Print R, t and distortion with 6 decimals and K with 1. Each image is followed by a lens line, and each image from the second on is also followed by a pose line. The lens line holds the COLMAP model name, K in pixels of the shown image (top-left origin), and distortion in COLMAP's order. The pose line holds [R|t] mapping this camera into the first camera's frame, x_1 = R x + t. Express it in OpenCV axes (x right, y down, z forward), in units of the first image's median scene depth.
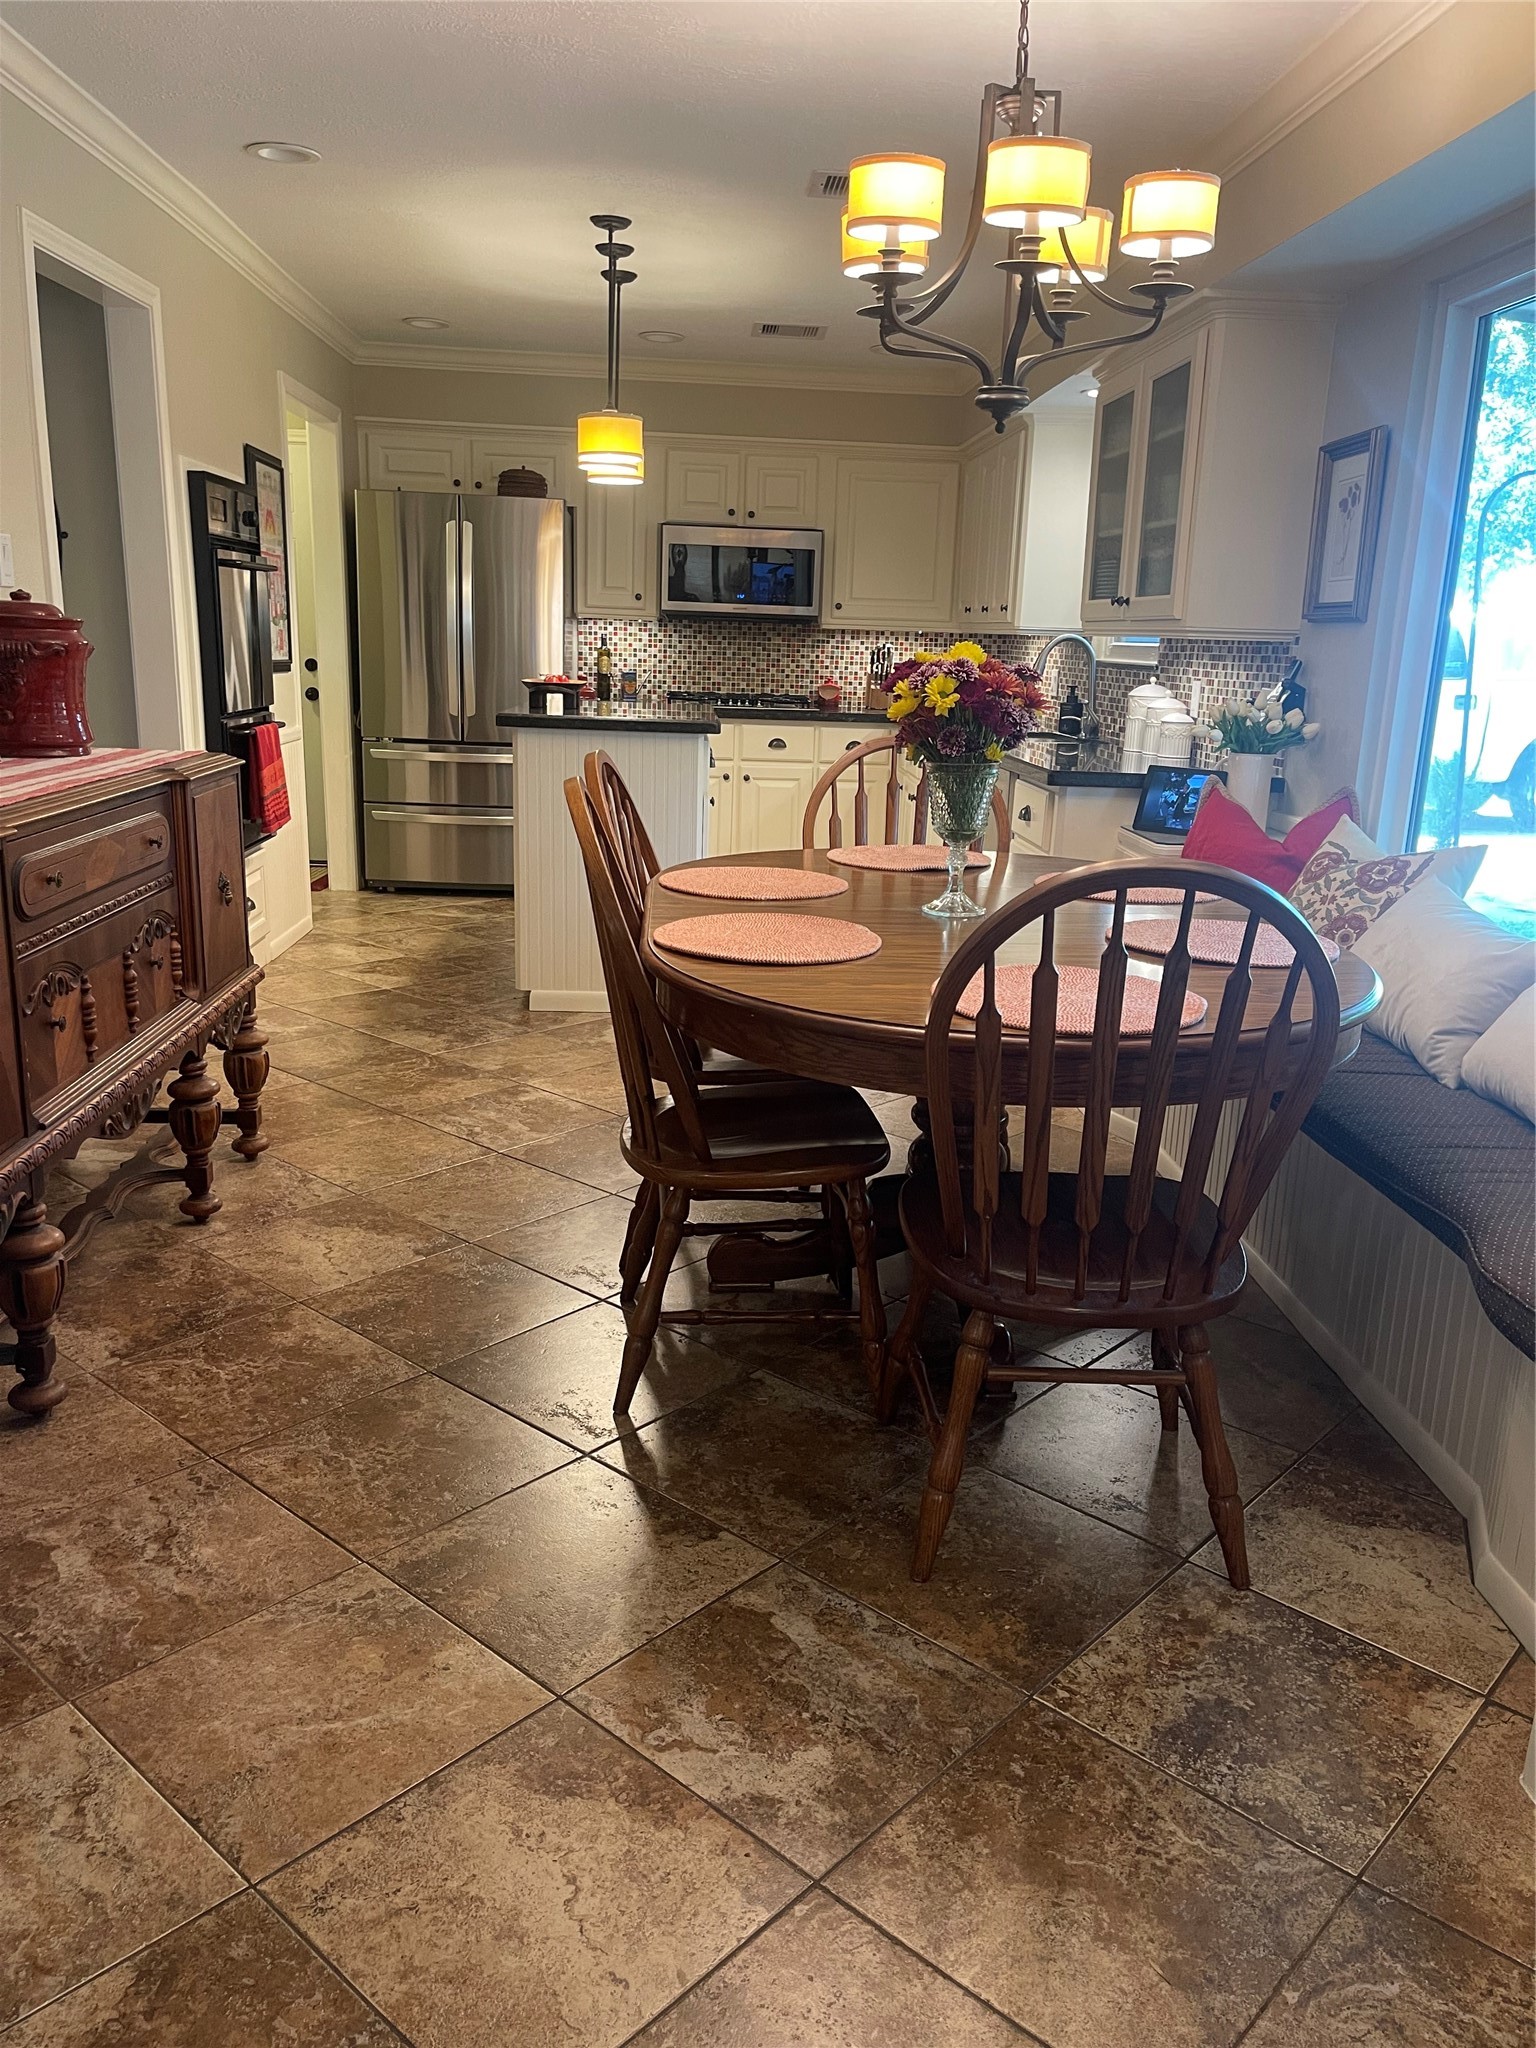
lens RADIAL K [[1529.6, 0, 758.9], [0, 1529.6, 1031.8], [0, 0, 1]] dist [0.030682, -0.020881]
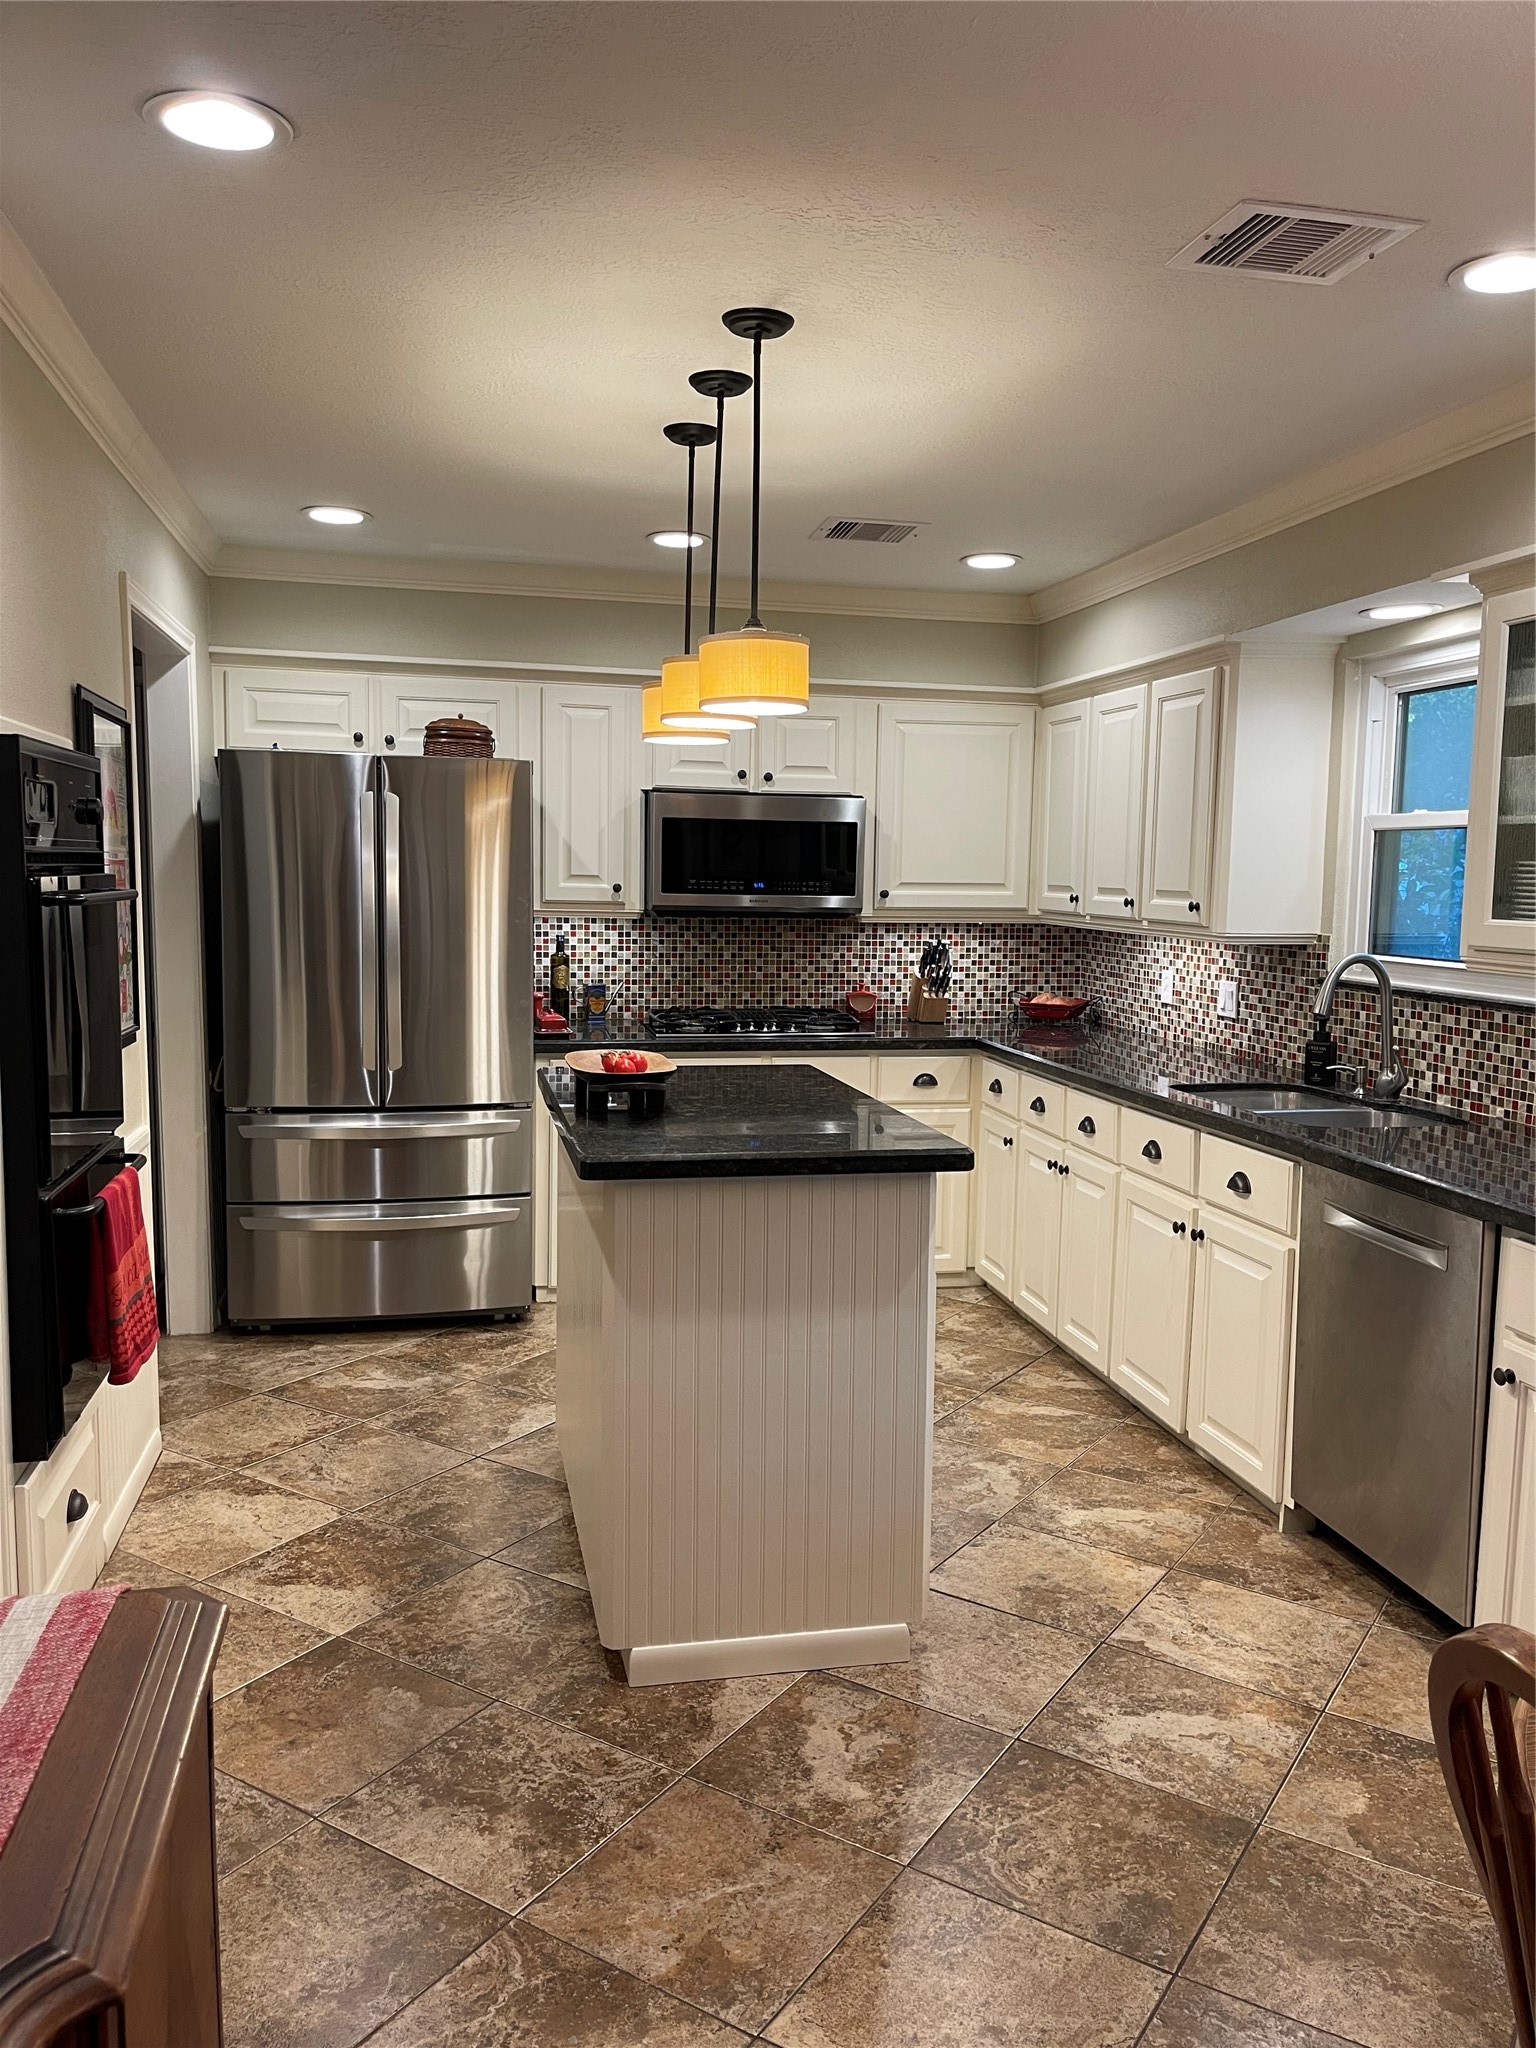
lens RADIAL K [[1529.6, 0, 779.7], [0, 1529.6, 1023.3], [0, 0, 1]] dist [0.030682, -0.020881]
pose [[0.986061, -0.033170, 0.163046, -0.117682], [0.056726, 0.988238, -0.142014, -0.109182], [-0.156417, 0.149283, 0.976344, 0.281625]]
